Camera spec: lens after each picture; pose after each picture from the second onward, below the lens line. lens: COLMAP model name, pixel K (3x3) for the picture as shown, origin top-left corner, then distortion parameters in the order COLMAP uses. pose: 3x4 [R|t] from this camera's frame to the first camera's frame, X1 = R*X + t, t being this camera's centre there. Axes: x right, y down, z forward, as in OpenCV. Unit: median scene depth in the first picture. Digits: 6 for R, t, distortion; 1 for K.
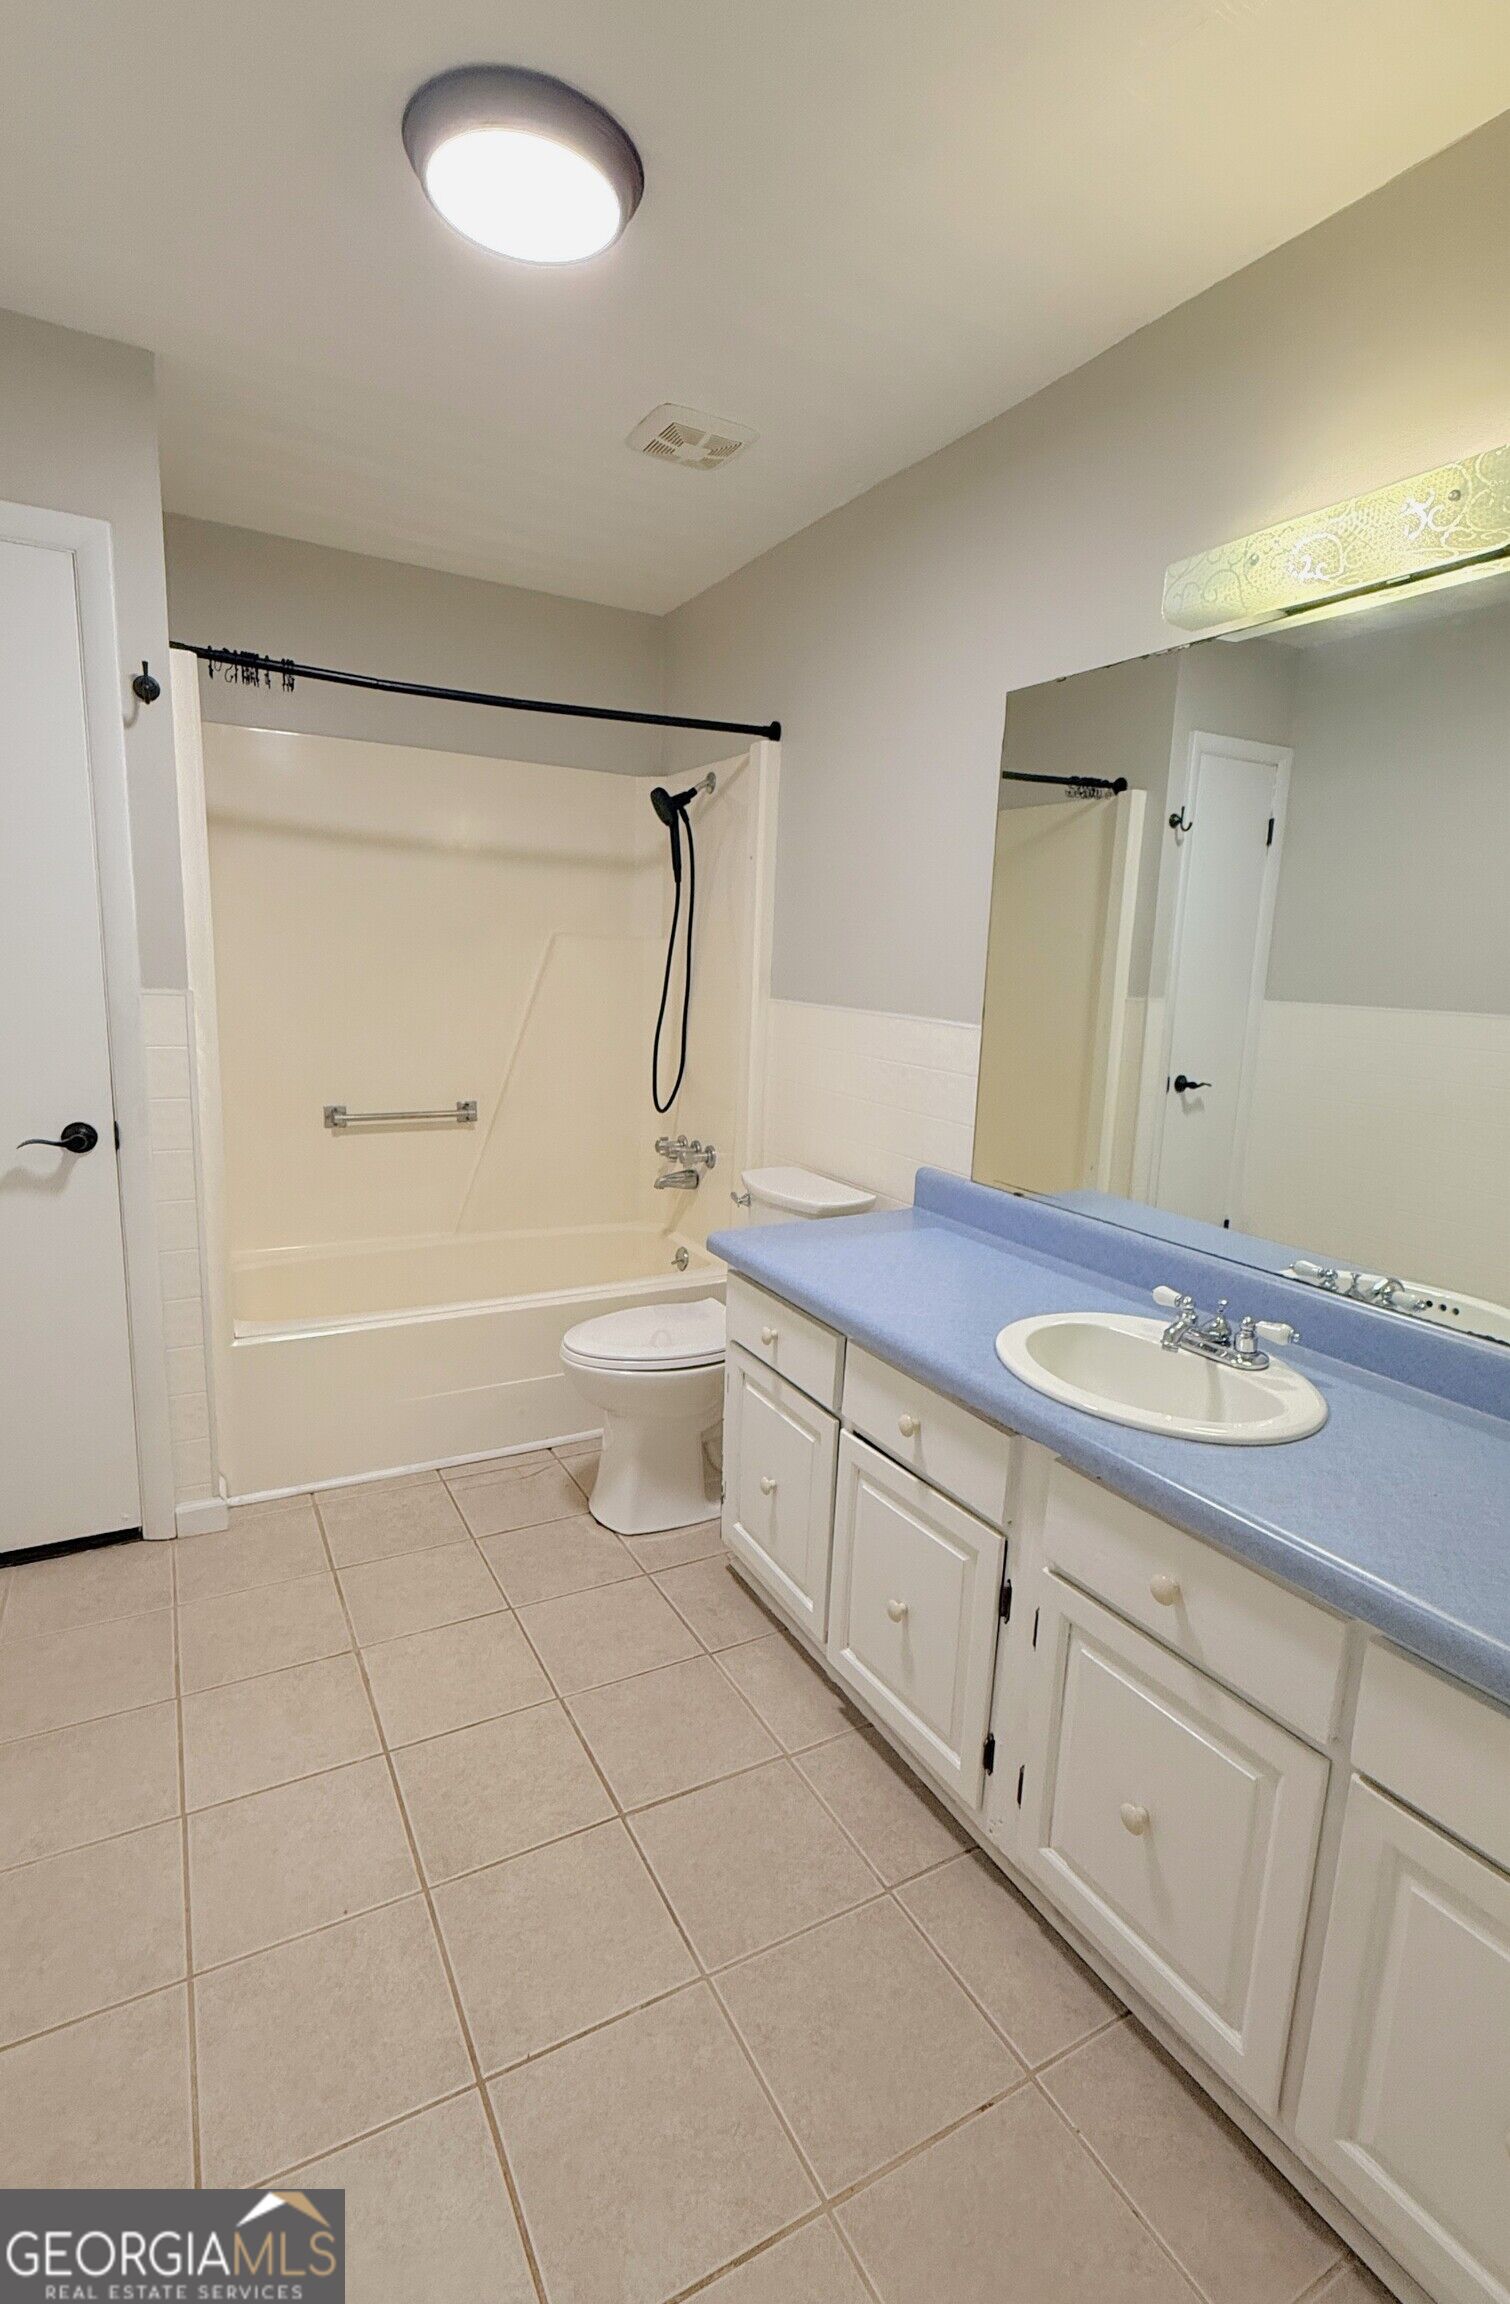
lens RADIAL K [[1073.4, 0, 755.0], [0, 1073.4, 1152.0], [0, 0, 1]] dist [-0.001494, -0.000600]
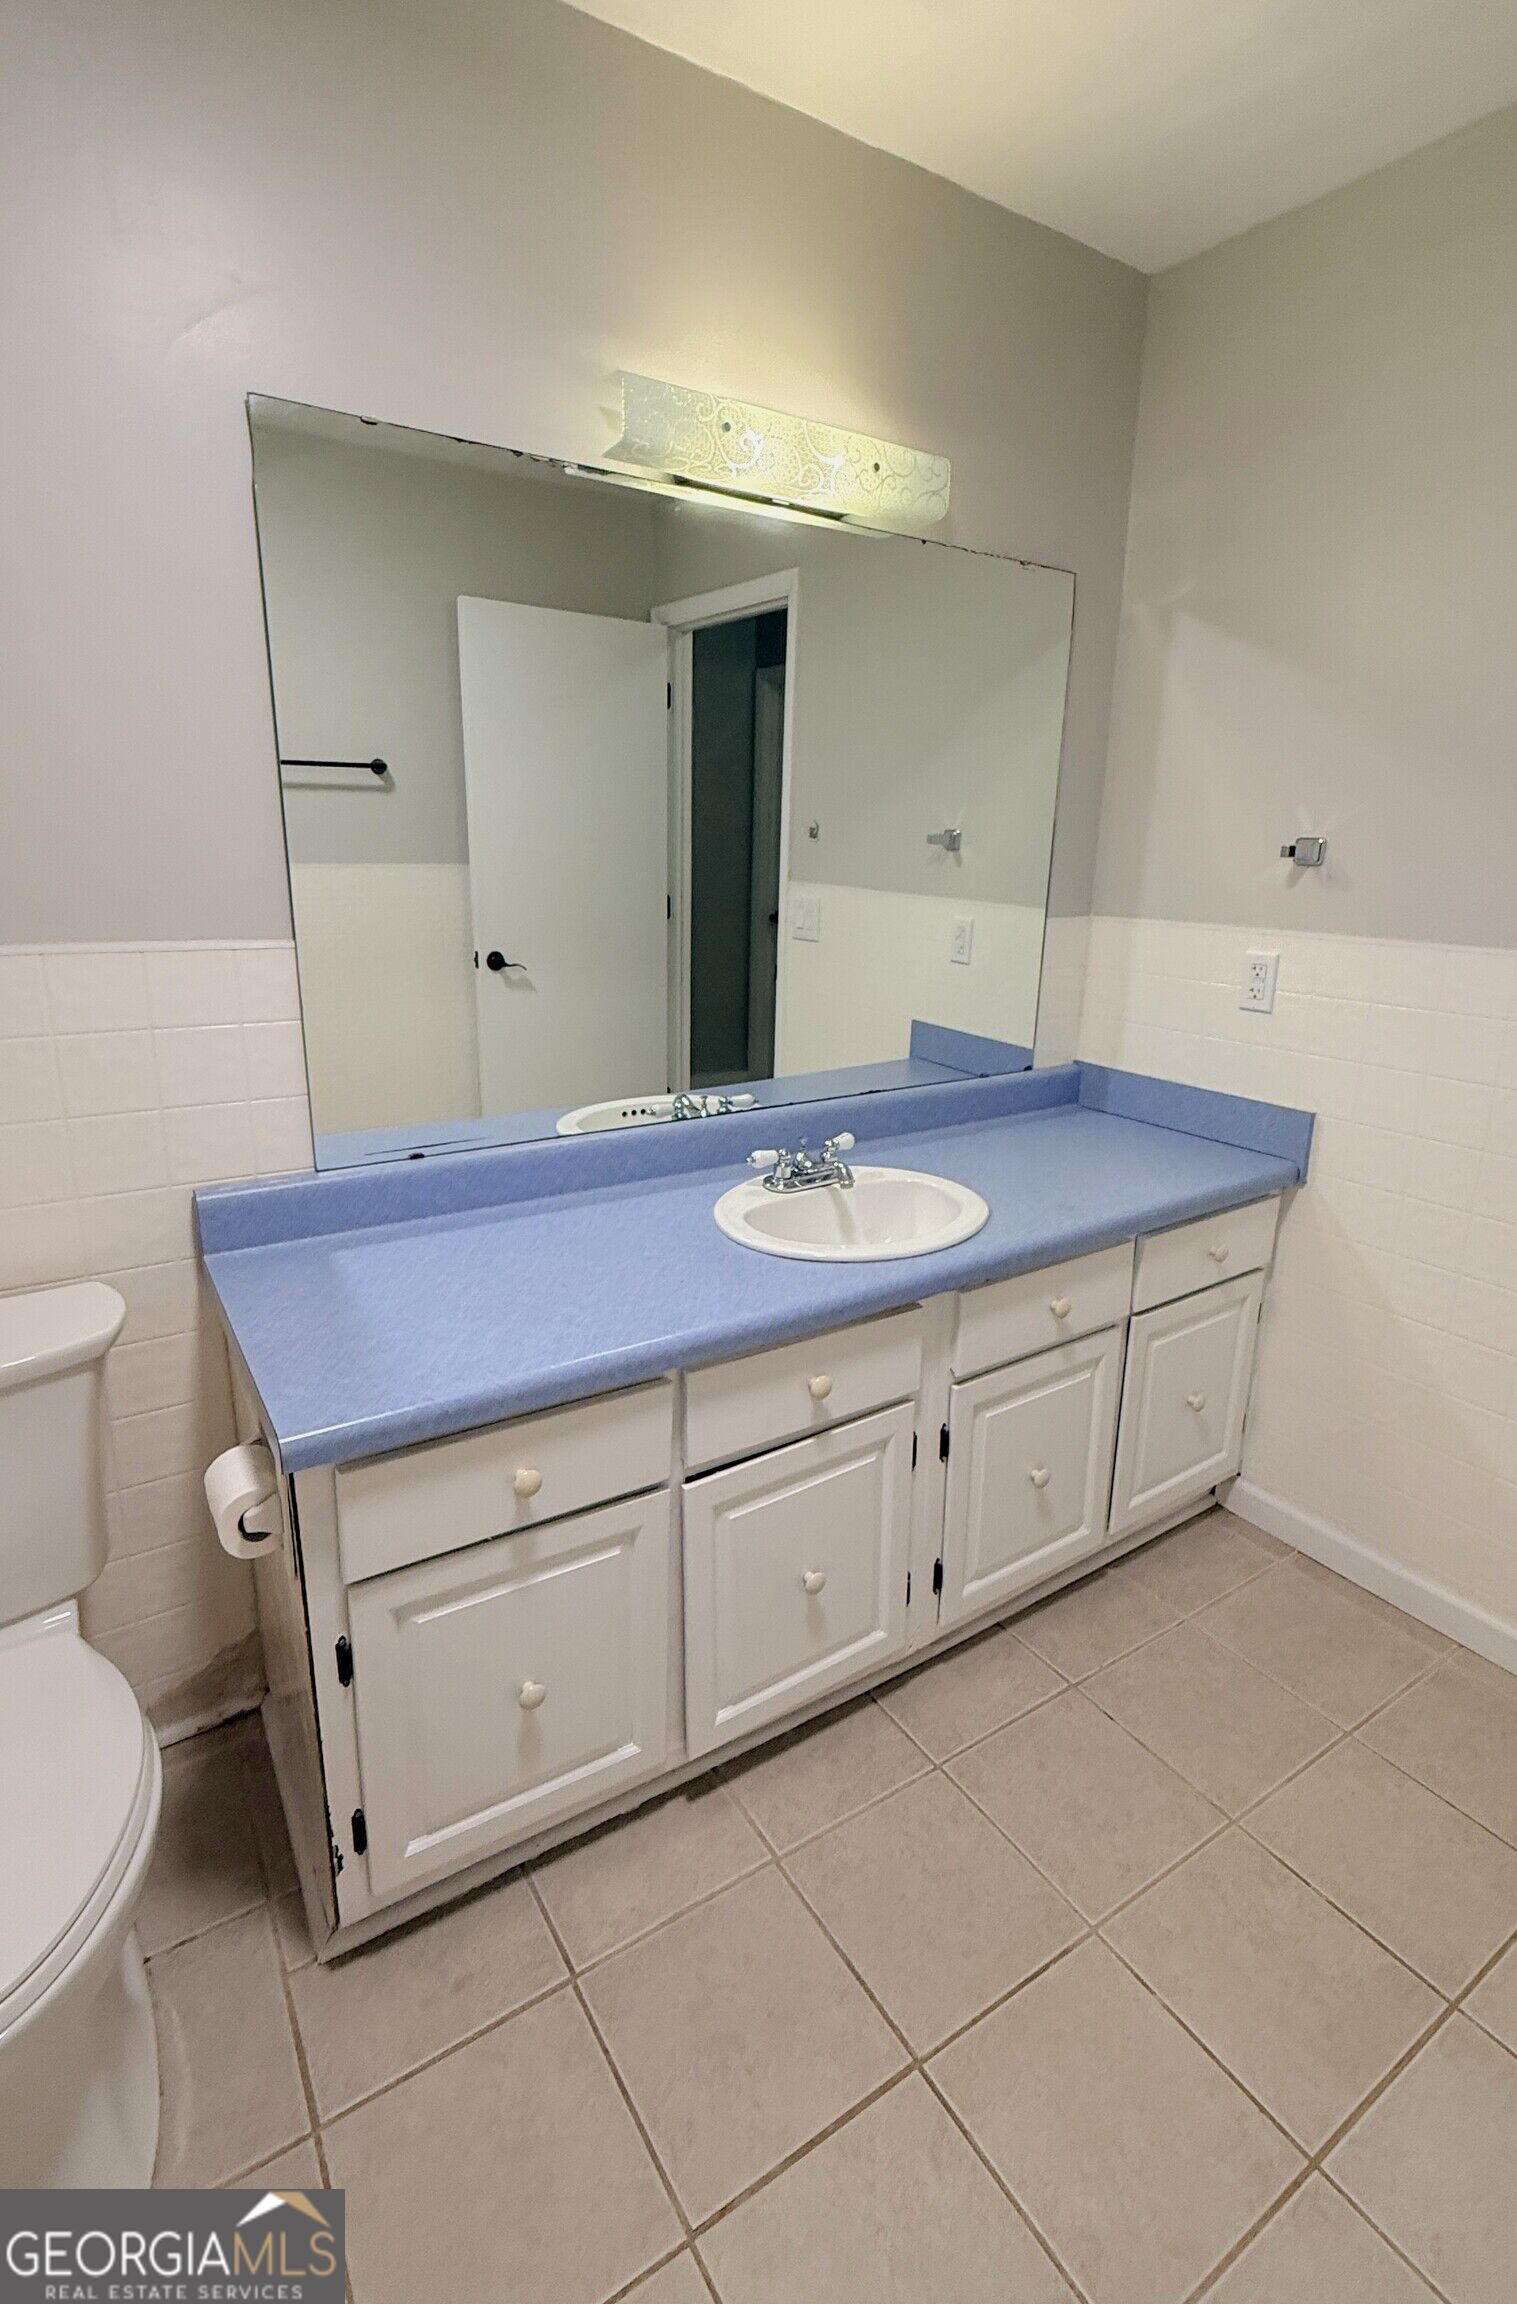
lens RADIAL K [[1076.1, 0, 759.8], [0, 1076.1, 1124.1], [0, 0, 1]] dist [-0.000702, -0.000669]
pose [[-0.070932, -0.299501, 0.951456, -0.647224], [0.161021, 0.937910, 0.307241, -0.234686], [-0.984399, 0.174998, -0.018302, 1.046528]]
